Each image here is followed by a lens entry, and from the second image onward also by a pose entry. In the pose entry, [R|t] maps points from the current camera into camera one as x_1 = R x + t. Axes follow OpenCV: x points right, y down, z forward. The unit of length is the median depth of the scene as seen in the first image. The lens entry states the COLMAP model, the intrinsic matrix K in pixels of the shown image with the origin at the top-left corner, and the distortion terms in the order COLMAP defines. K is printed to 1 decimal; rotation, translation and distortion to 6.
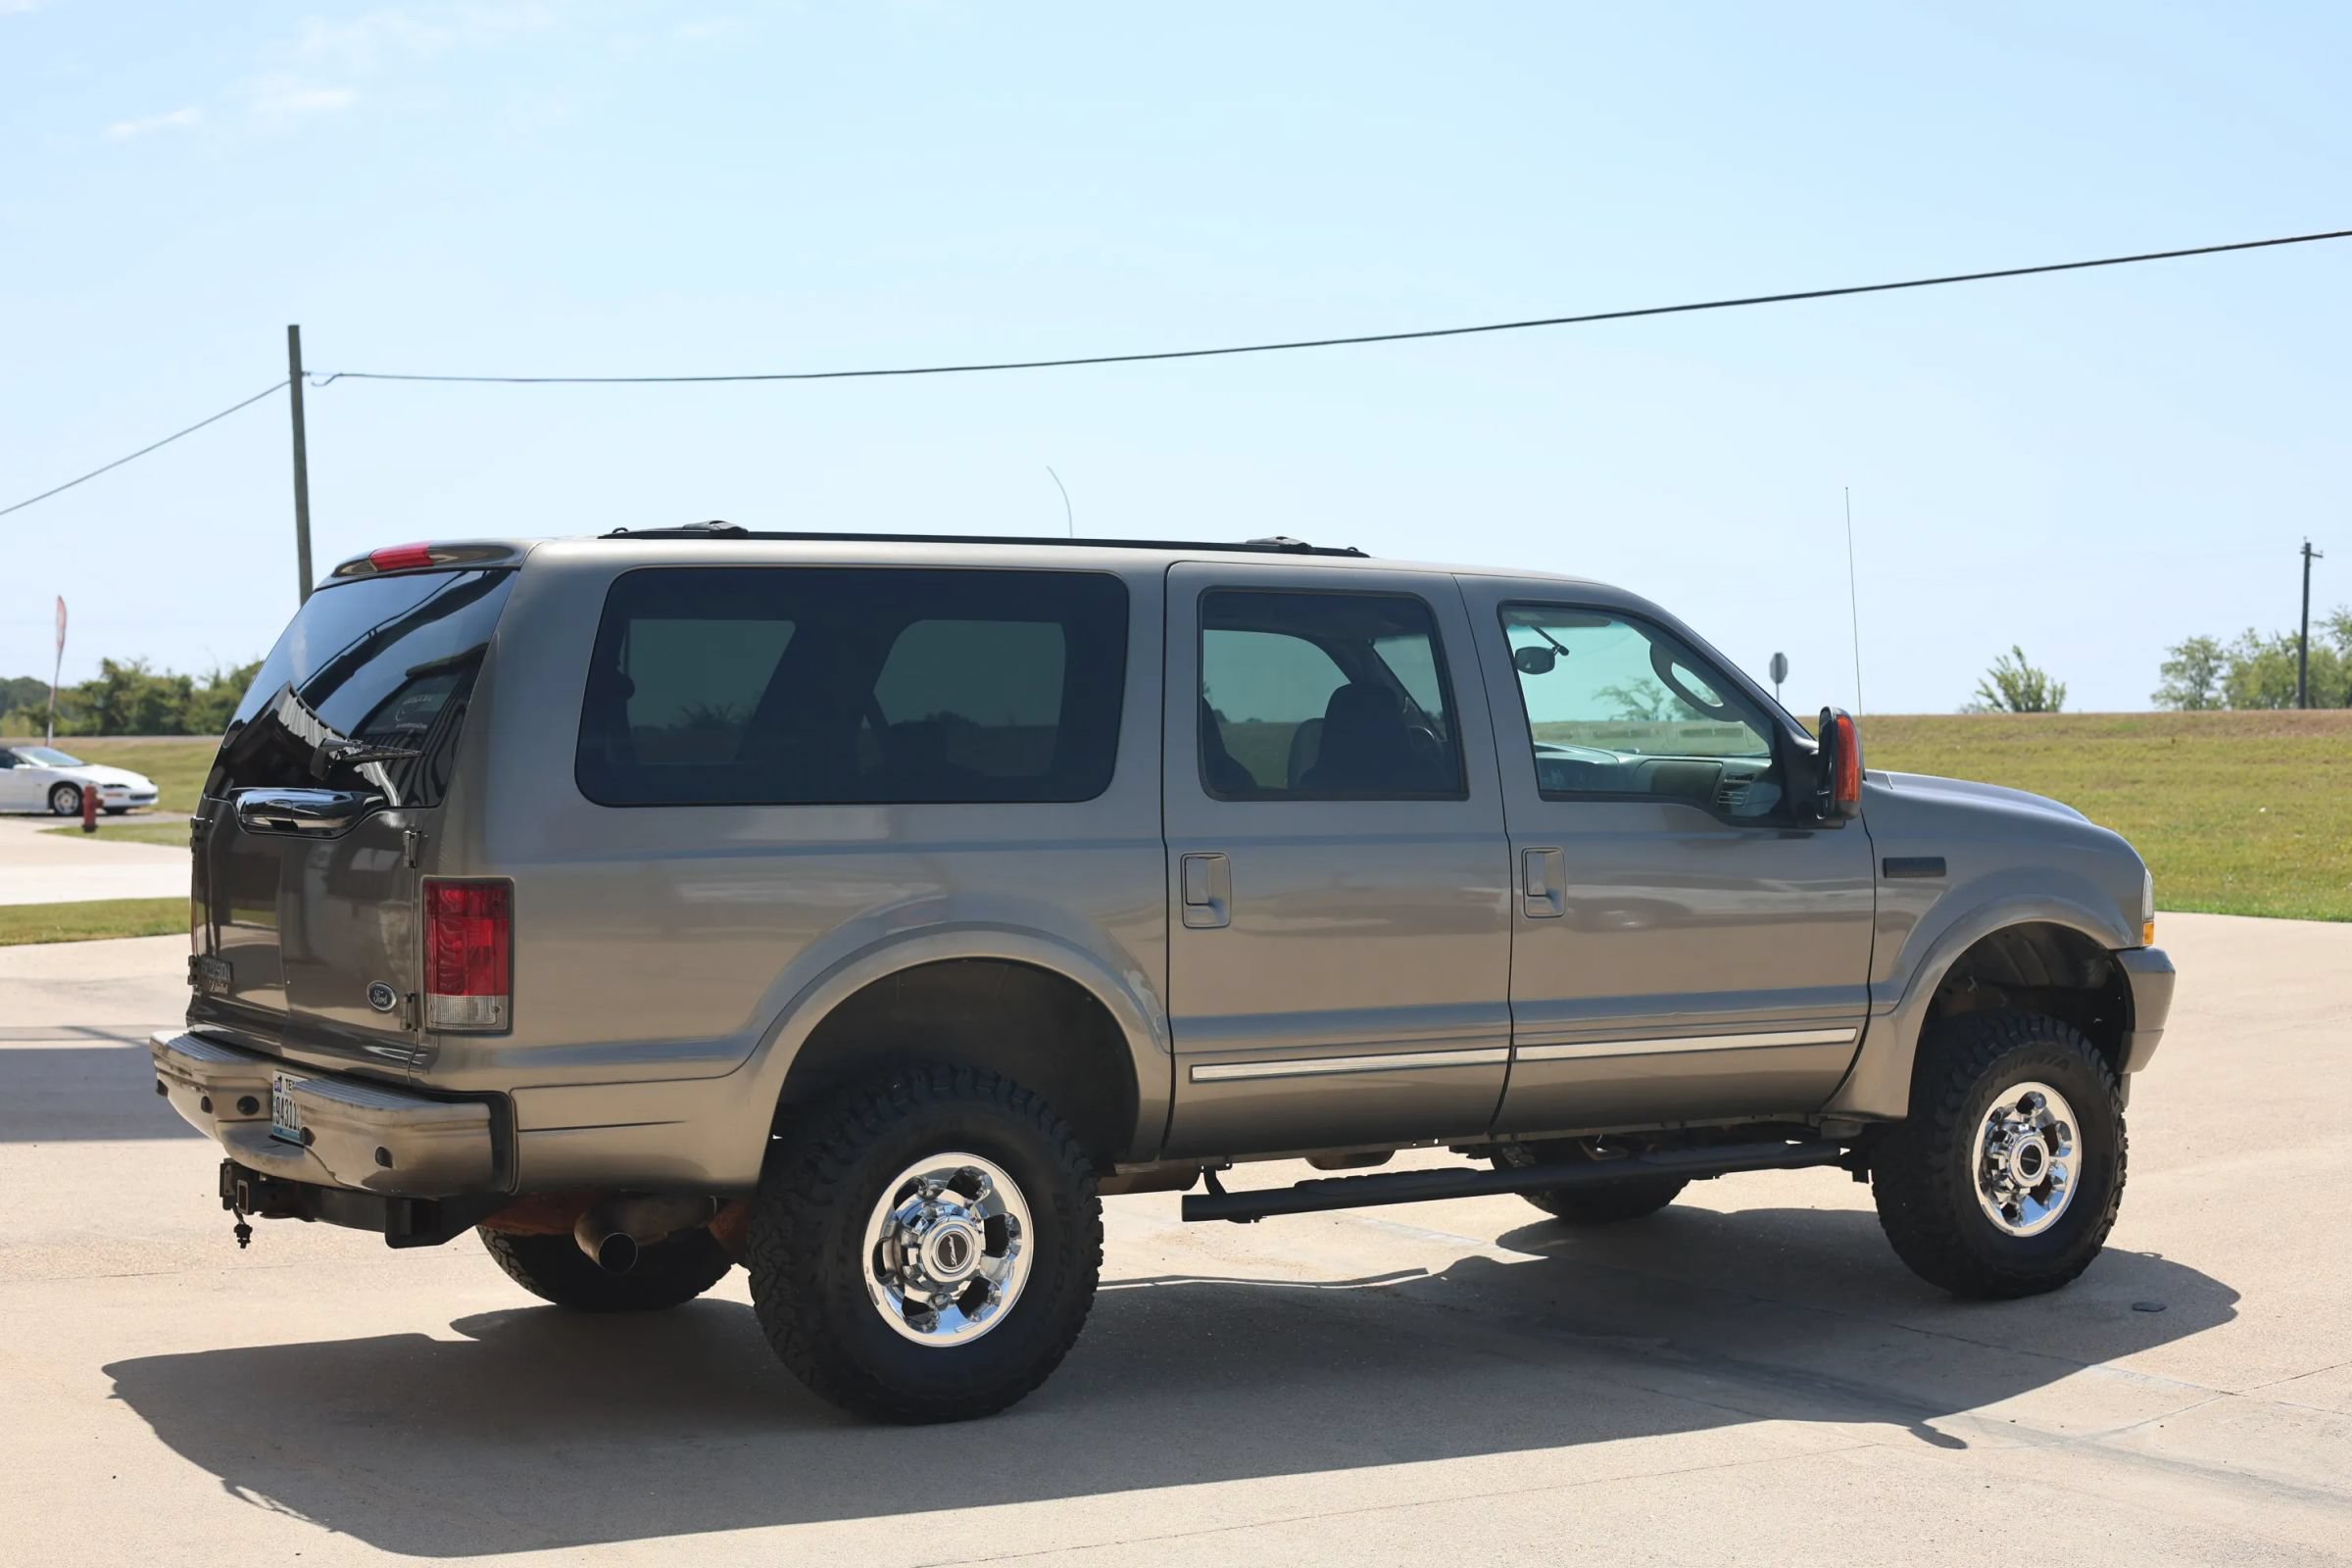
lens RADIAL K [[3321.5, 0, 1187.1], [0, 3321.5, 786.0], [0, 0, 1]] dist [0.019052, 0.000000]
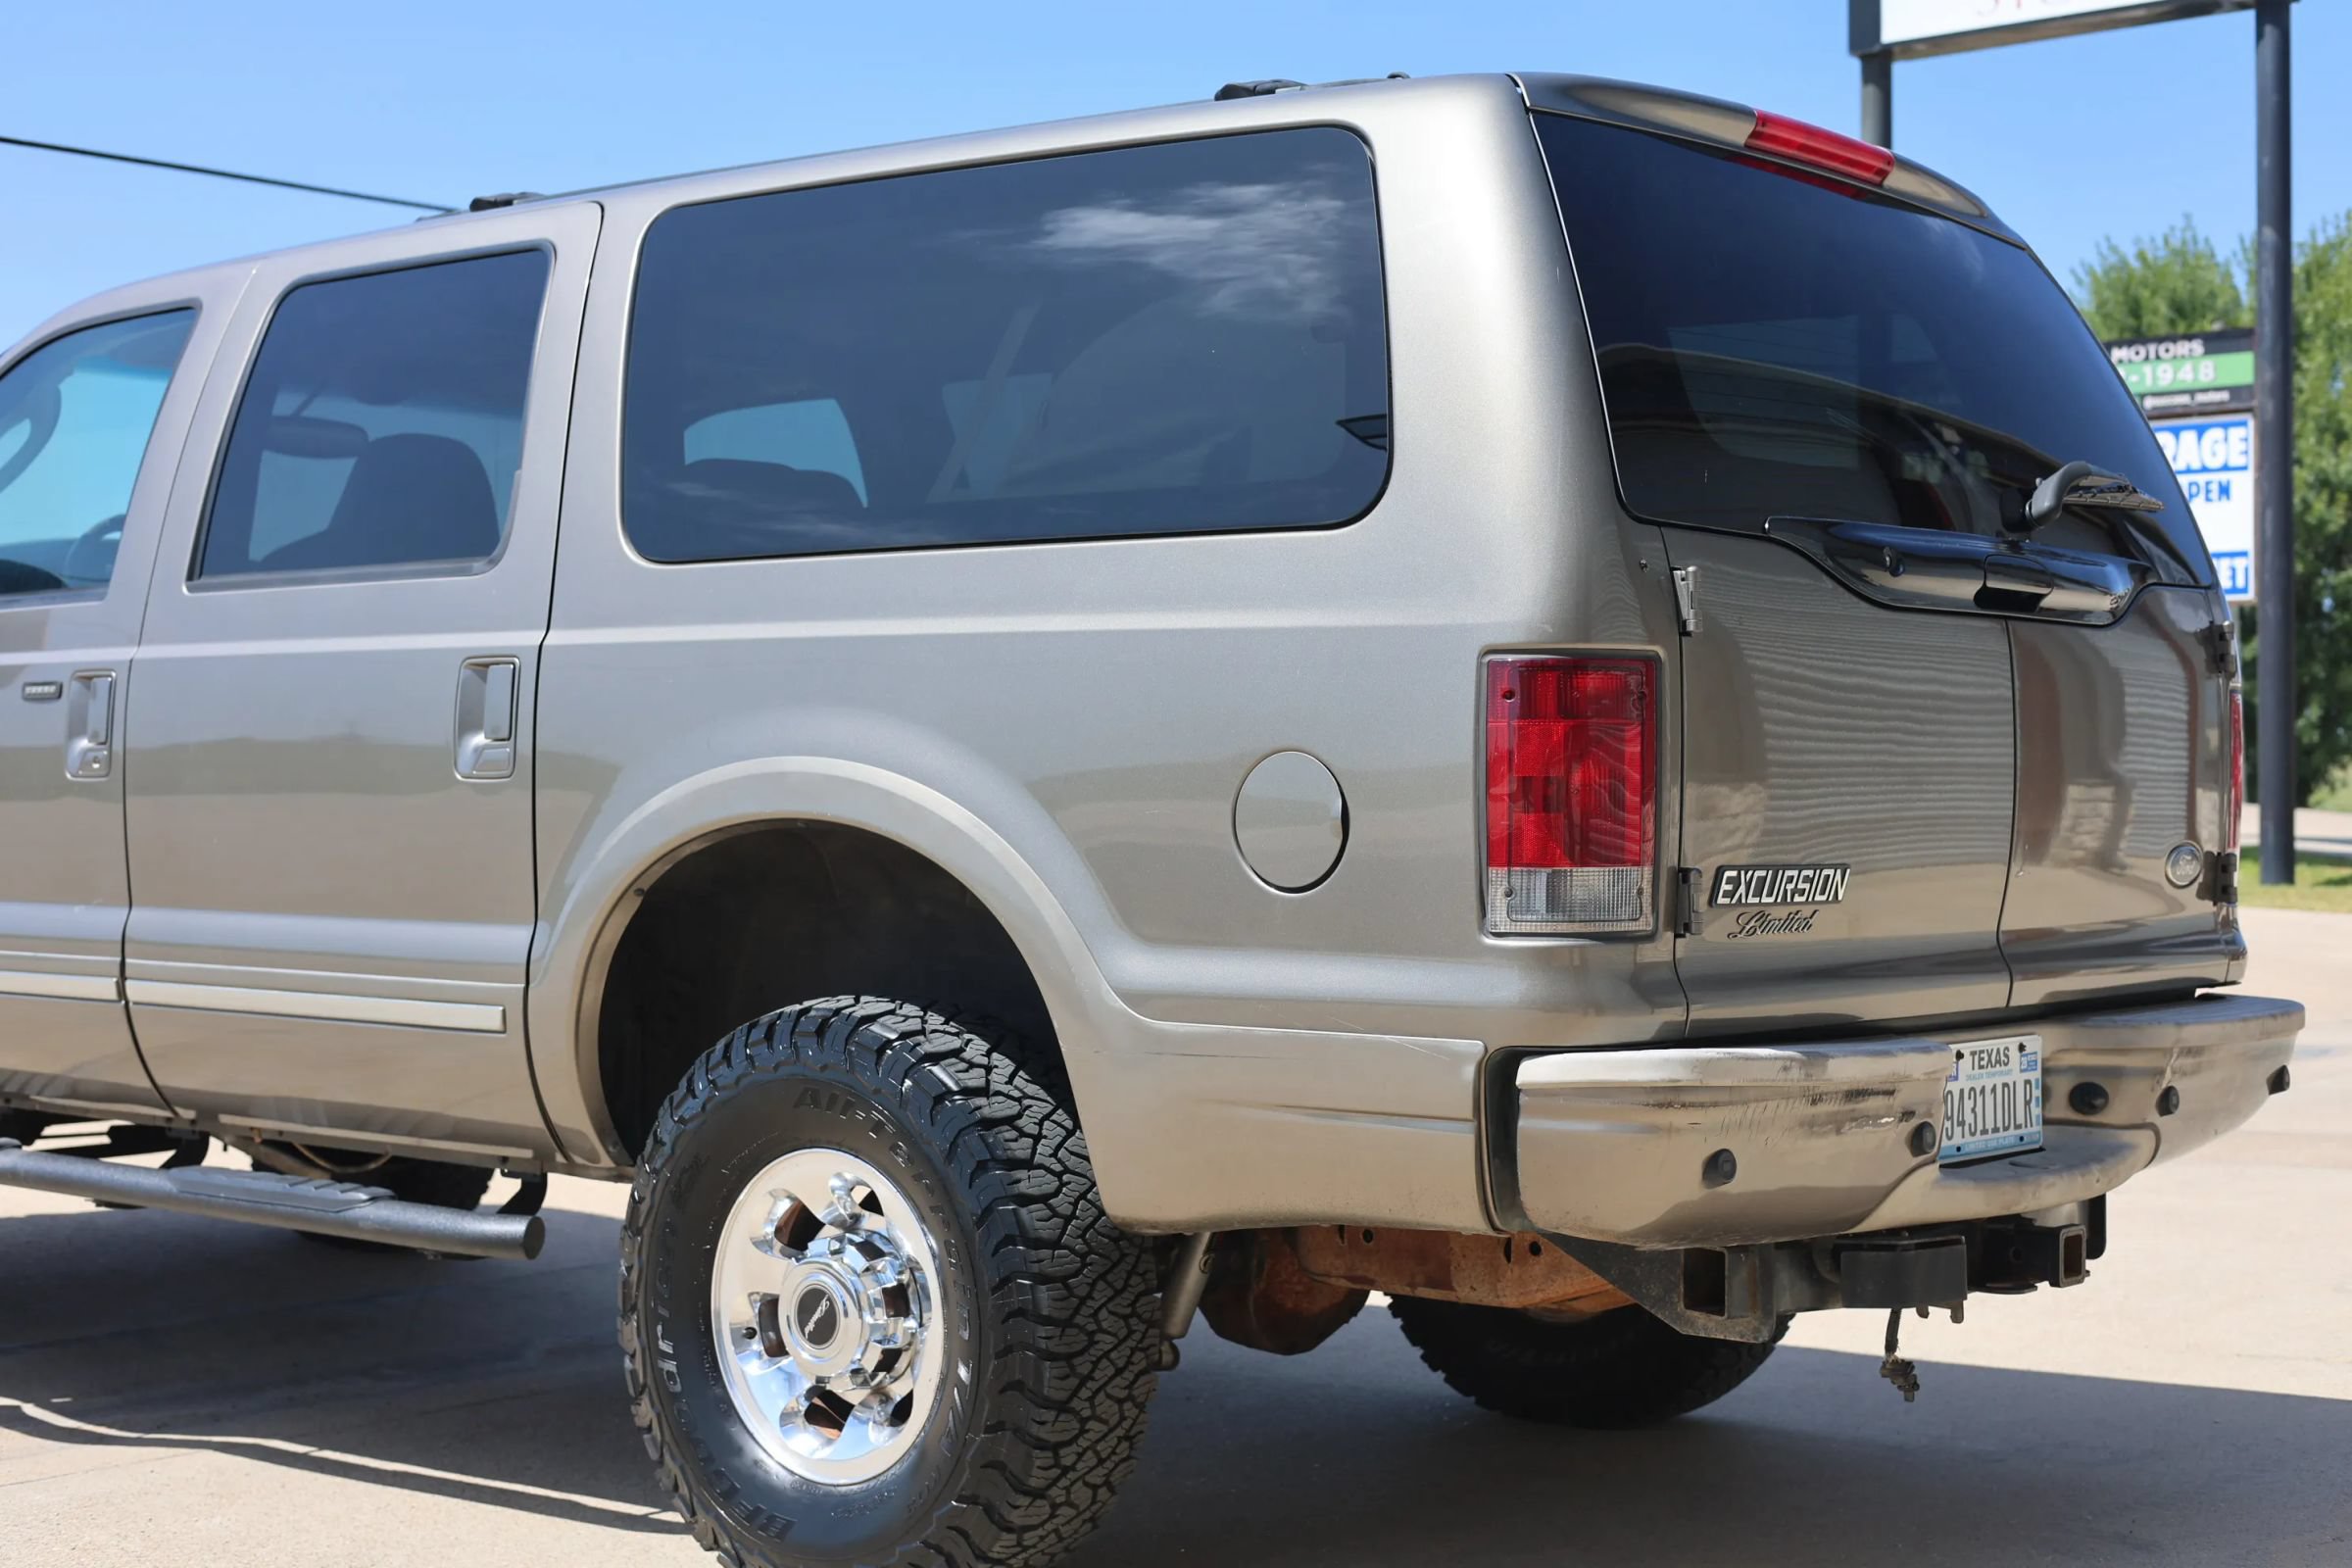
lens RADIAL K [[3321.5, 0, 1178.3], [0, 3321.5, 777.8], [0, 0, 1]] dist [0.019052, 0.000000]
pose [[-0.283494, -0.001776, 0.958972, -0.758537], [0.004247, 0.999986, 0.003108, 0.038905], [-0.958965, 0.004954, -0.283483, 1.266693]]
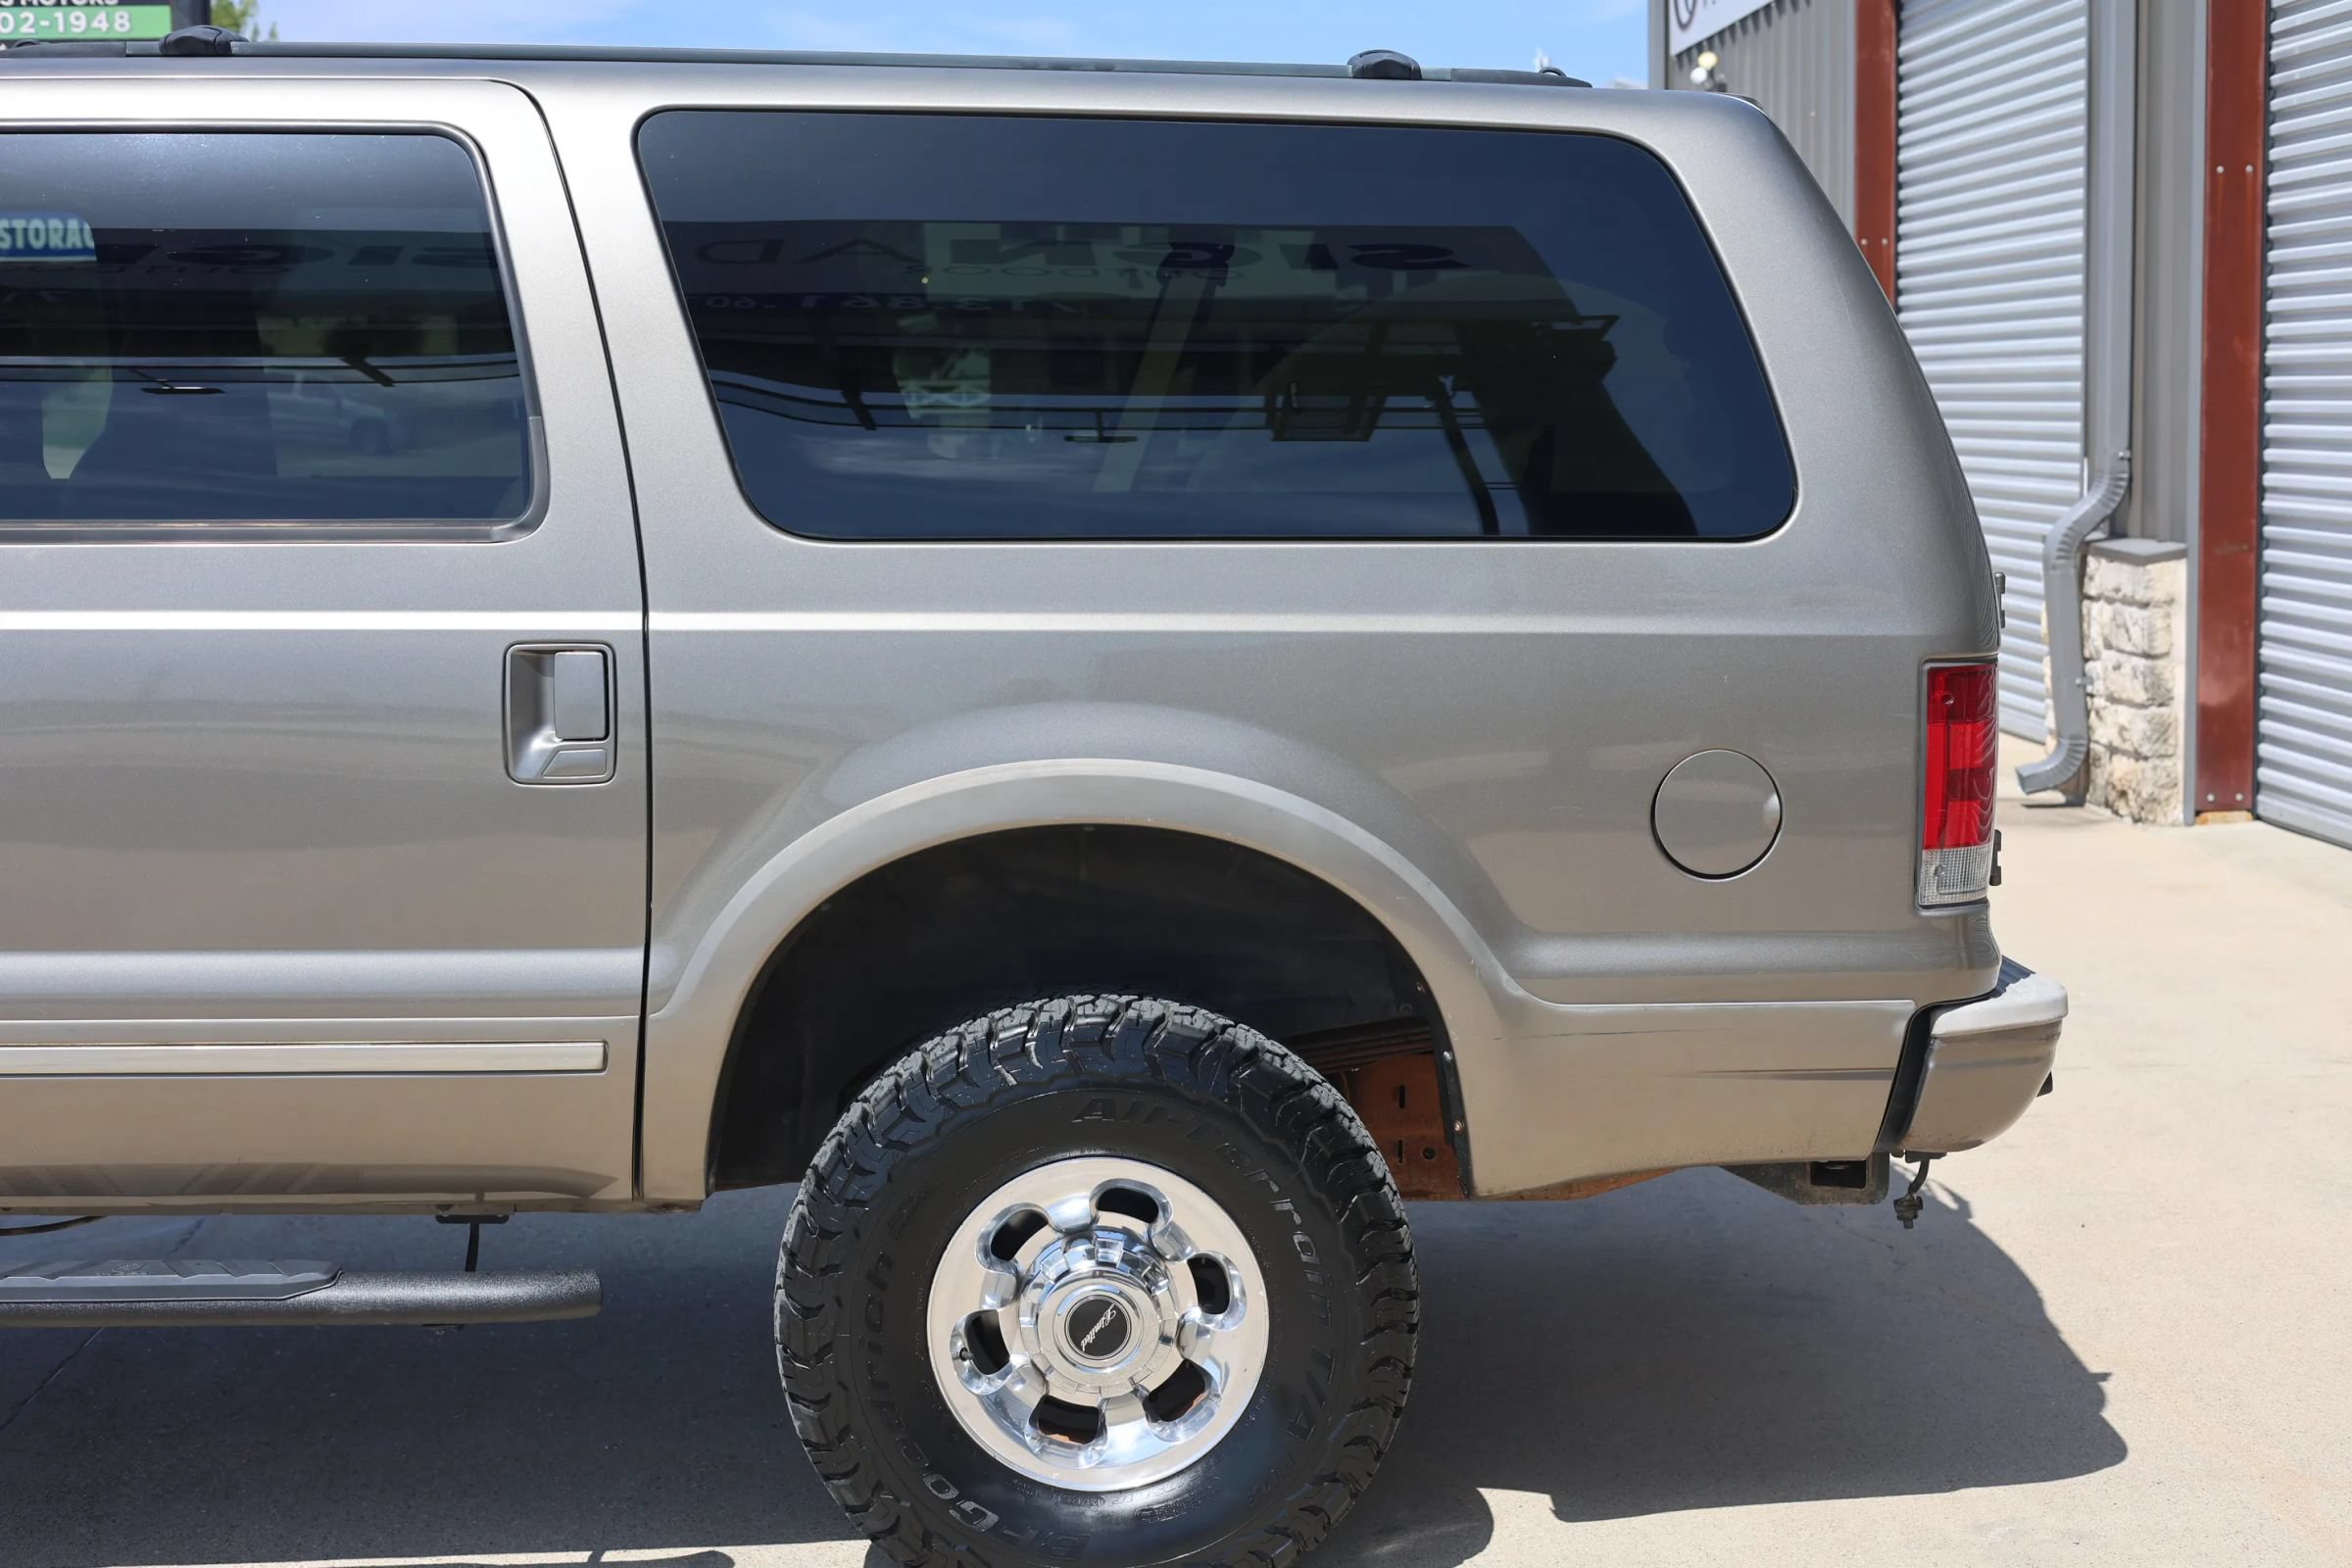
lens RADIAL K [[3321.5, 0, 1184.4], [0, 3321.5, 792.9], [0, 0, 1]] dist [0.019052, 0.000000]
pose [[-0.849779, -0.066243, 0.522961, -0.495578], [0.003089, 0.991430, 0.130603, -0.026771], [-0.527130, 0.112599, -0.842291, 1.607840]]
